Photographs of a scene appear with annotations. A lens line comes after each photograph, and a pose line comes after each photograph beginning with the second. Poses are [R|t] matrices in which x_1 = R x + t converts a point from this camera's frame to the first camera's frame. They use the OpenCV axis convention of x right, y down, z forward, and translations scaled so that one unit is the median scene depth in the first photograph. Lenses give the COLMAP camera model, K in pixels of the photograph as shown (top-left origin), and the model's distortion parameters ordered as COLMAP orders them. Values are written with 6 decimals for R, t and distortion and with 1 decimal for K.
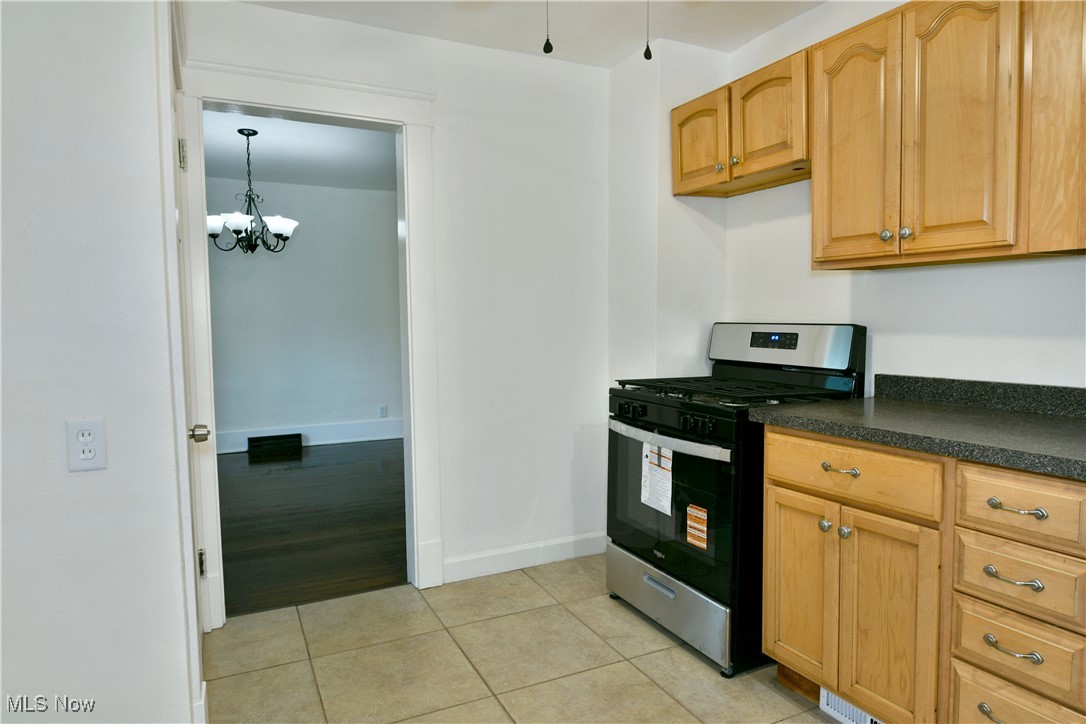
lens RADIAL K [[659.7, 0, 543.2], [0, 659.7, 351.6], [0, 0, 1]] dist [-0.018215, -0.002516]
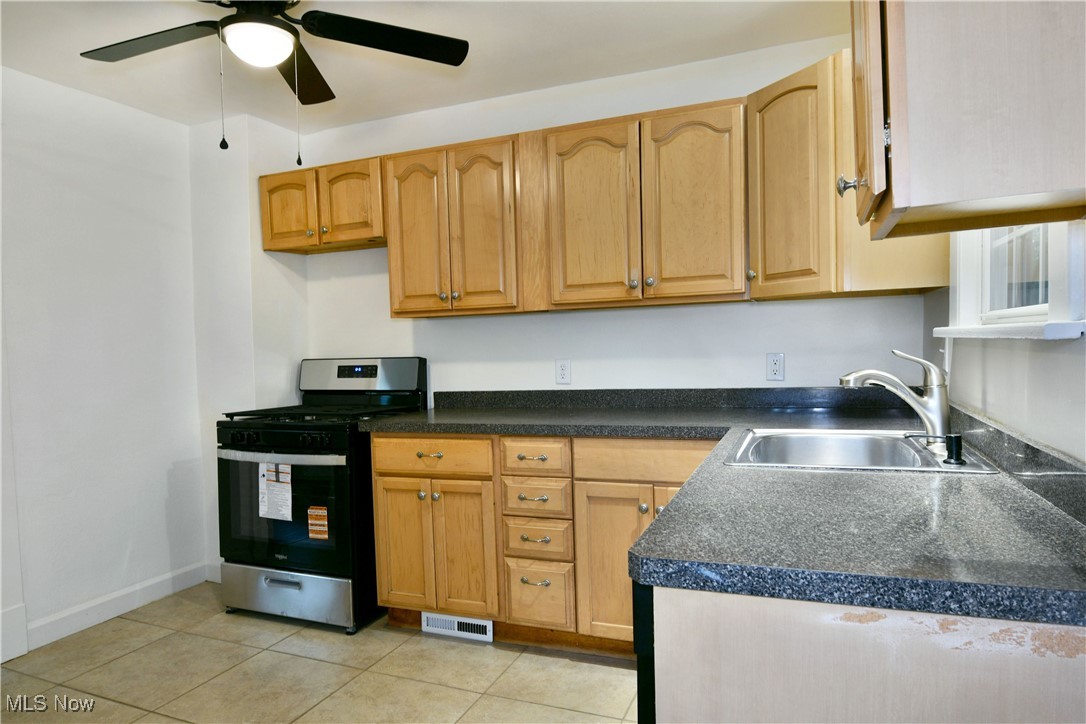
lens RADIAL K [[659.7, 0, 543.2], [0, 659.7, 351.6], [0, 0, 1]] dist [-0.018215, -0.002516]
pose [[0.752656, -0.020969, 0.658080, -0.256592], [0.058632, 0.997656, -0.035268, 0.012280], [-0.655798, 0.065129, 0.752122, -0.232052]]
